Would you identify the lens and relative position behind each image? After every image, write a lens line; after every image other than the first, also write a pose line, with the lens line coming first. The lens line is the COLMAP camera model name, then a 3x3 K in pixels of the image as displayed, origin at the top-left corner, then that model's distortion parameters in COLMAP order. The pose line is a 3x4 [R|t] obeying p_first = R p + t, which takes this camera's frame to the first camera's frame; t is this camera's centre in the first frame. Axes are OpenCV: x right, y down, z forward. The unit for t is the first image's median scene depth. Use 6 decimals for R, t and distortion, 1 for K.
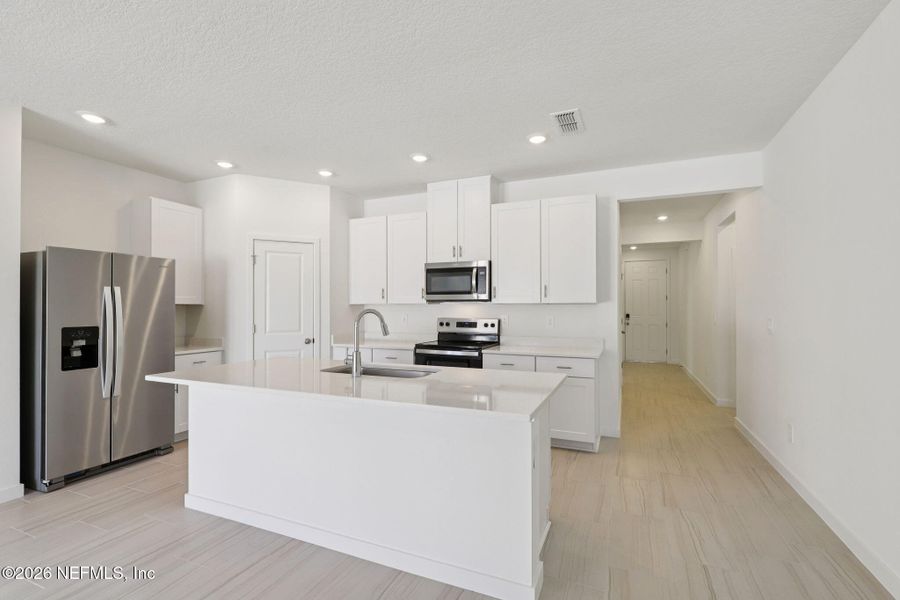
lens RADIAL K [[408.7, 0, 452.6], [0, 408.7, 308.0], [0, 0, 1]] dist [0.002817, -0.000492]
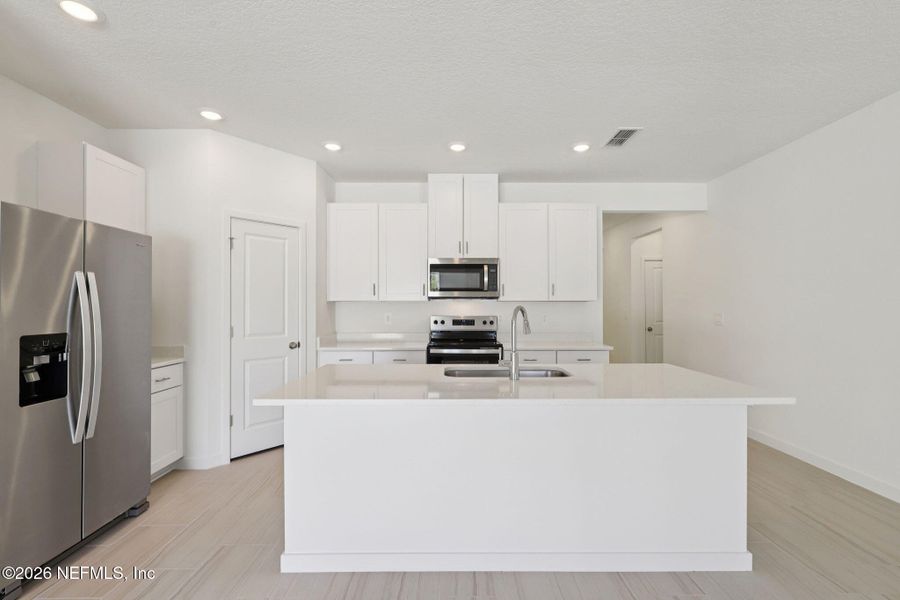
lens RADIAL K [[408.7, 0, 451.6], [0, 408.7, 303.3], [0, 0, 1]] dist [0.002817, -0.000492]
pose [[0.915866, 0.002055, 0.401479, -0.411531], [0.001032, 0.999972, -0.007471, 0.002313], [-0.401483, 0.007257, 0.915838, 0.119595]]
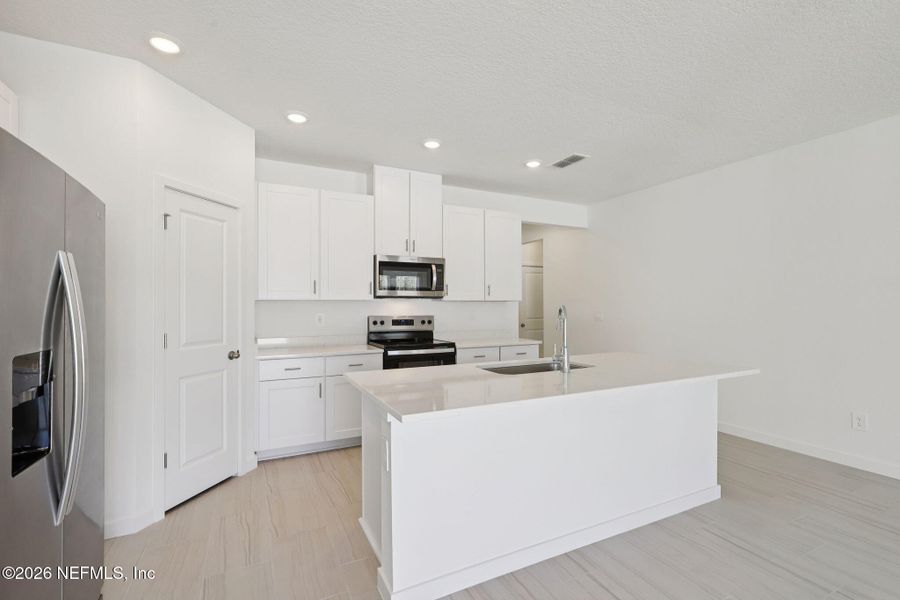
lens RADIAL K [[408.7, 0, 452.8], [0, 408.7, 304.1], [0, 0, 1]] dist [0.002817, -0.000492]
pose [[0.640621, 0.001259, 0.767857, -0.665897], [0.002926, 0.999987, -0.004082, 0.002166], [-0.767852, 0.004862, 0.640609, 0.317883]]
